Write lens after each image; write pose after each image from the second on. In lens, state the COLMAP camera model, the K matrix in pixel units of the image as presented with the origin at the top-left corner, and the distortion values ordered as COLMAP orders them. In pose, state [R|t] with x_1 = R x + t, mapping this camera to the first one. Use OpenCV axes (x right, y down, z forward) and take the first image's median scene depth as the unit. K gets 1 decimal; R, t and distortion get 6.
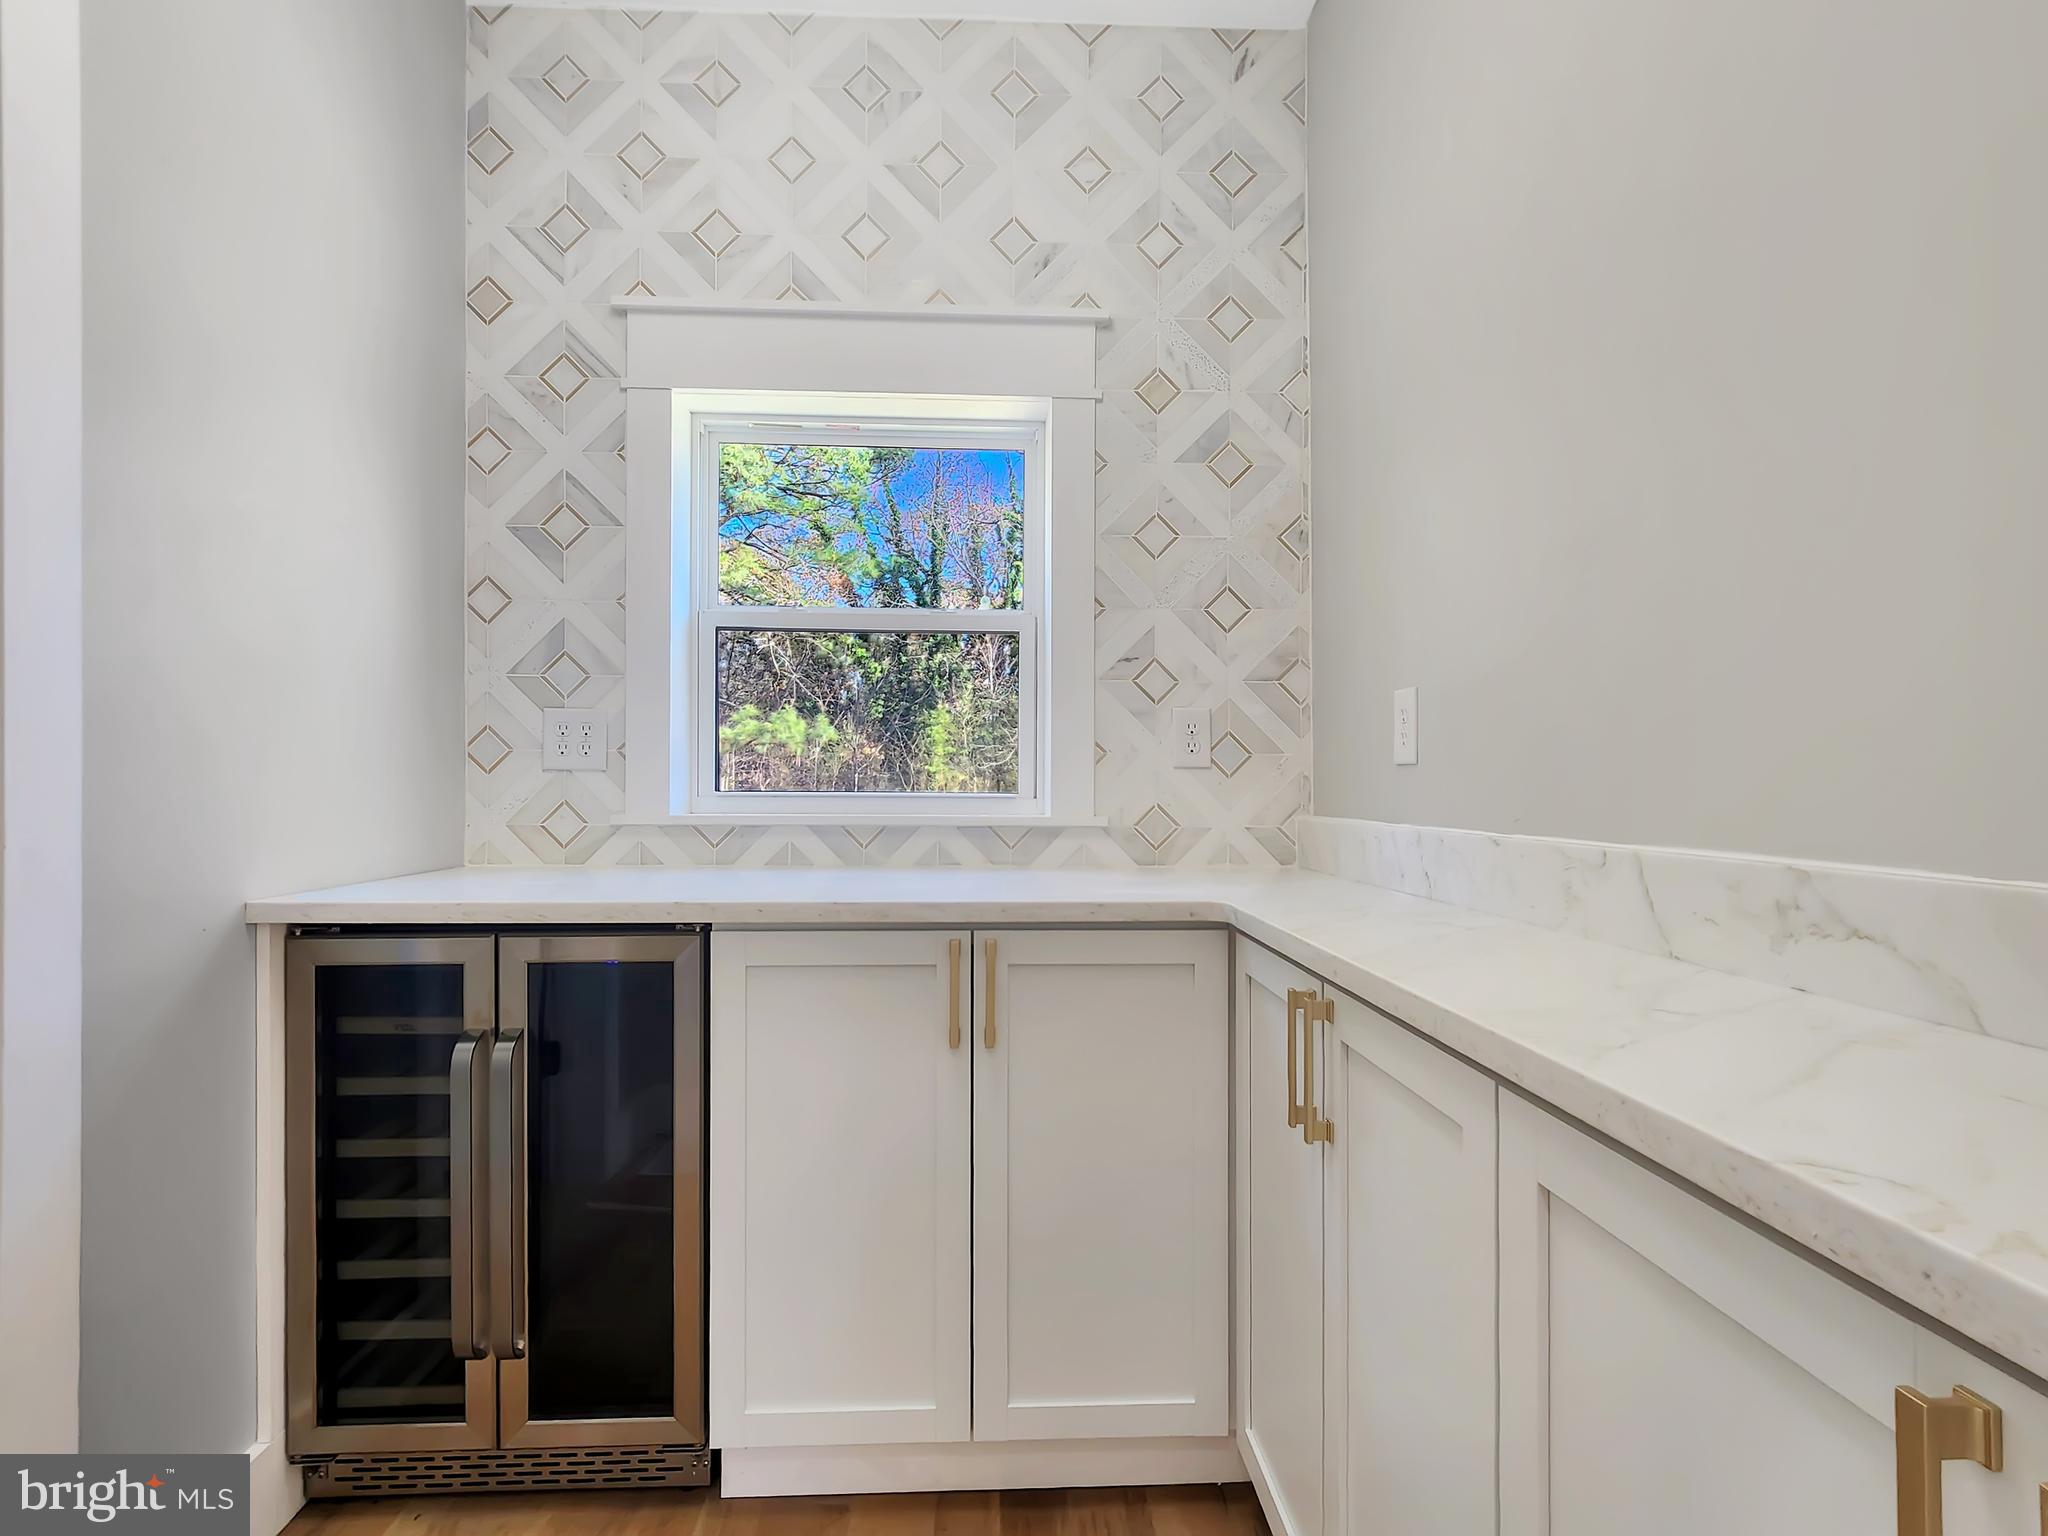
lens RADIAL K [[1086.7, 0, 1024.0], [0, 1086.7, 768.0], [0, 0, 1]] dist [-0.000799, -0.001106]
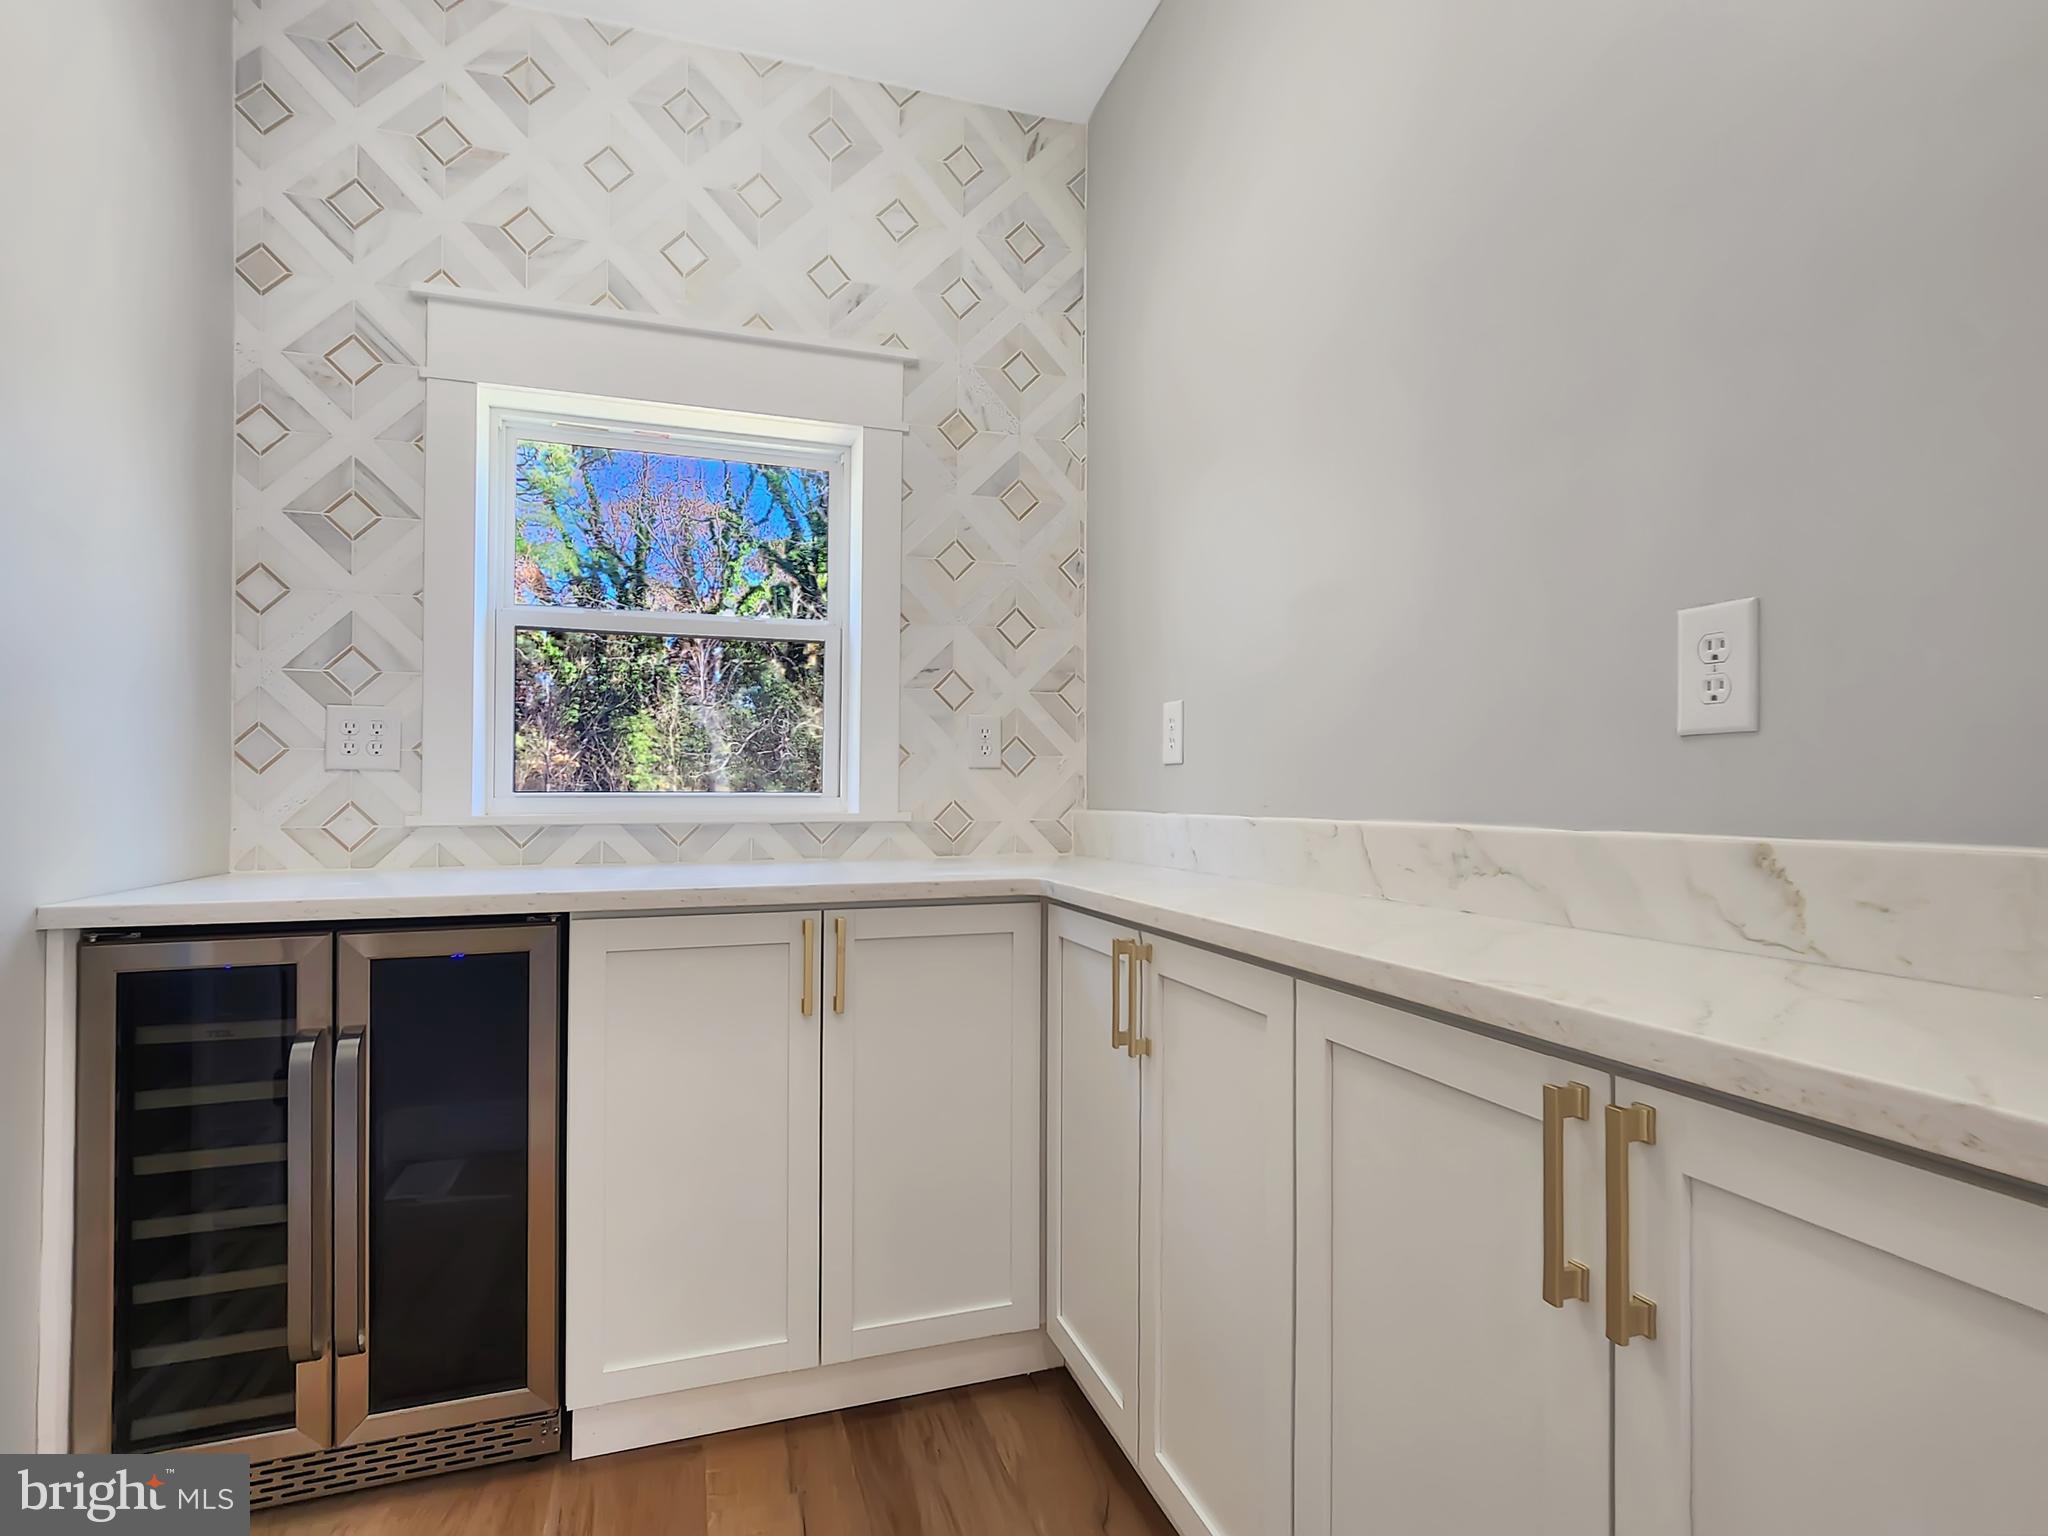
lens RADIAL K [[1105.8, 0, 1045.7], [0, 1105.8, 811.8], [0, 0, 1]] dist [0.001756, -0.006521]
pose [[0.956178, -0.010334, 0.292602, -0.129551], [0.001673, 0.999553, 0.029834, 0.011548], [-0.292780, -0.028037, 0.955769, -0.123843]]
